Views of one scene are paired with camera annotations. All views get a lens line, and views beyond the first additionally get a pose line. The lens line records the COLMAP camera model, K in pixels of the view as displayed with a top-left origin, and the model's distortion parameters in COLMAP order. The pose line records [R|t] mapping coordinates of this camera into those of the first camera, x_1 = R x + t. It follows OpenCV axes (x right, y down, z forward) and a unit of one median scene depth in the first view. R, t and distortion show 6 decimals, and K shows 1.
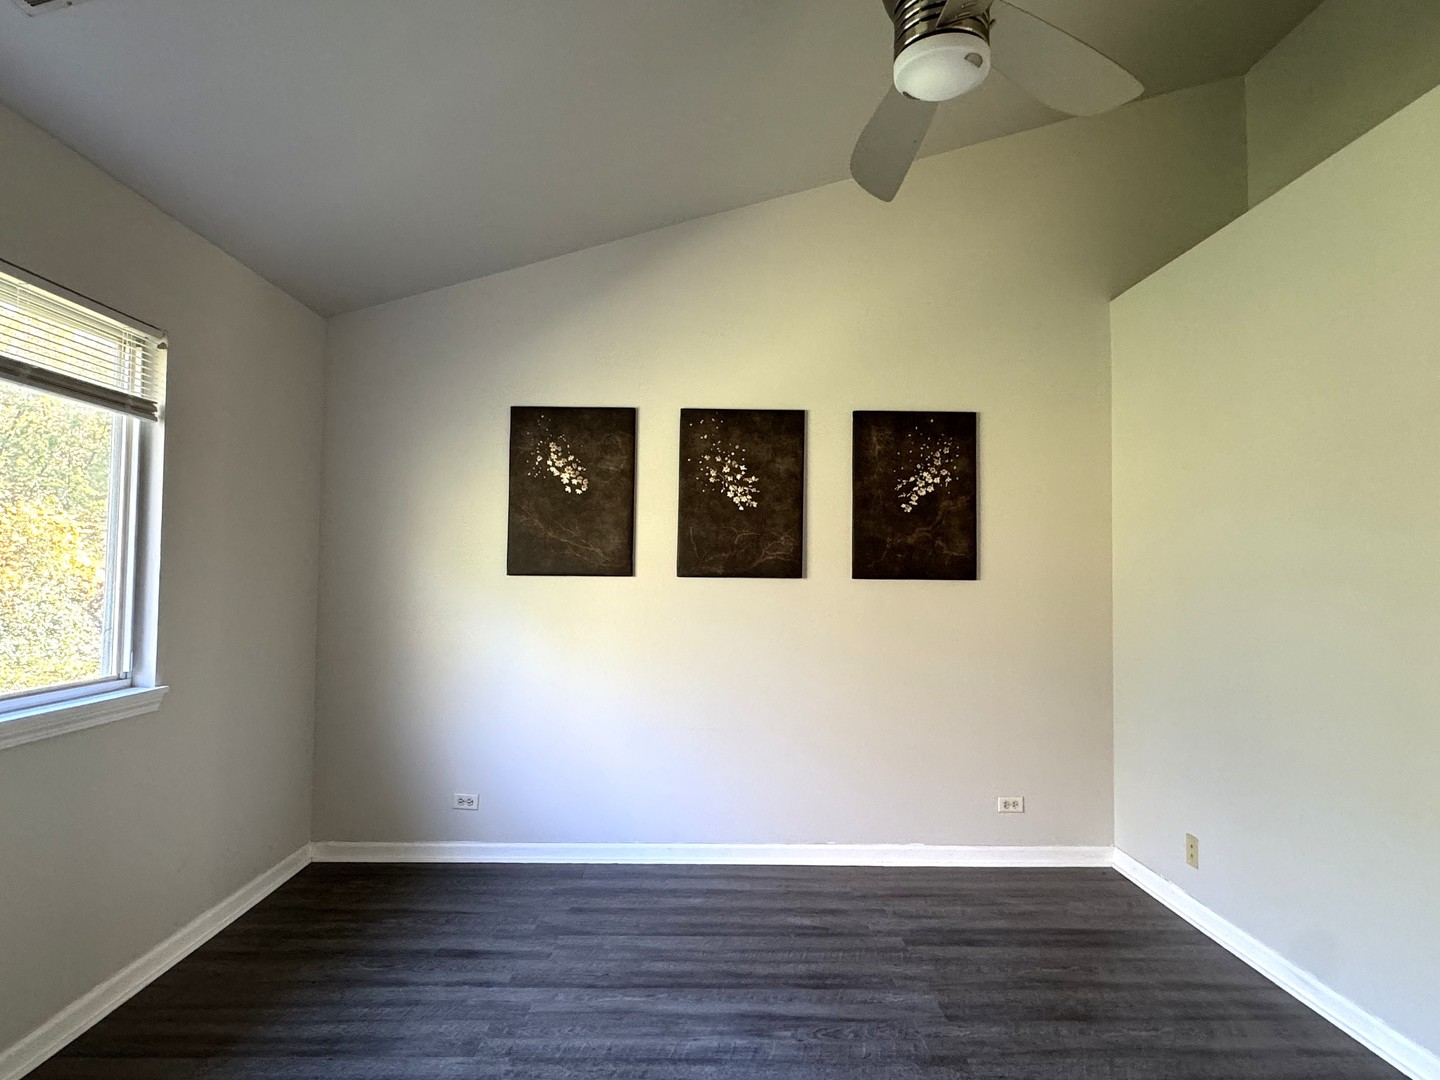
lens RADIAL K [[815.4, 0, 718.6], [0, 815.4, 545.0], [0, 0, 1]] dist [0.001125, 0.000734]
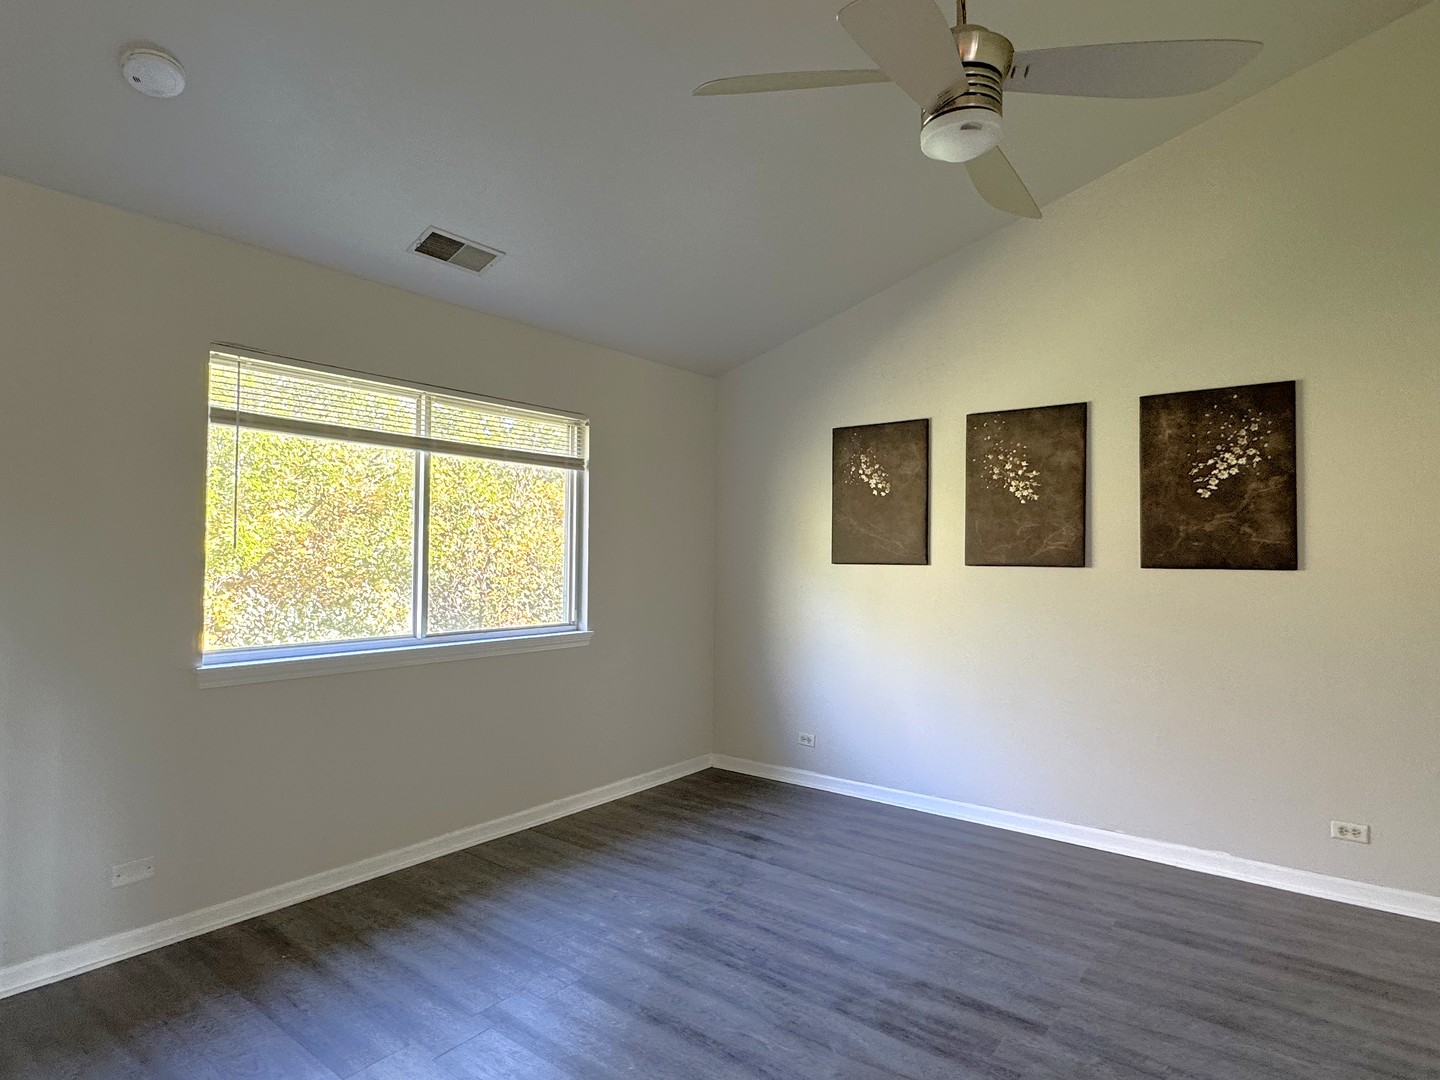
lens RADIAL K [[799.7, 0, 720.0], [0, 799.7, 540.0], [0, 0, 1]] dist [-0.000786, 0.000467]
pose [[0.783500, -0.016325, -0.621177, 0.368174], [0.021951, 0.999758, 0.001412, -0.004984], [0.621004, -0.014742, 0.783669, -0.068406]]
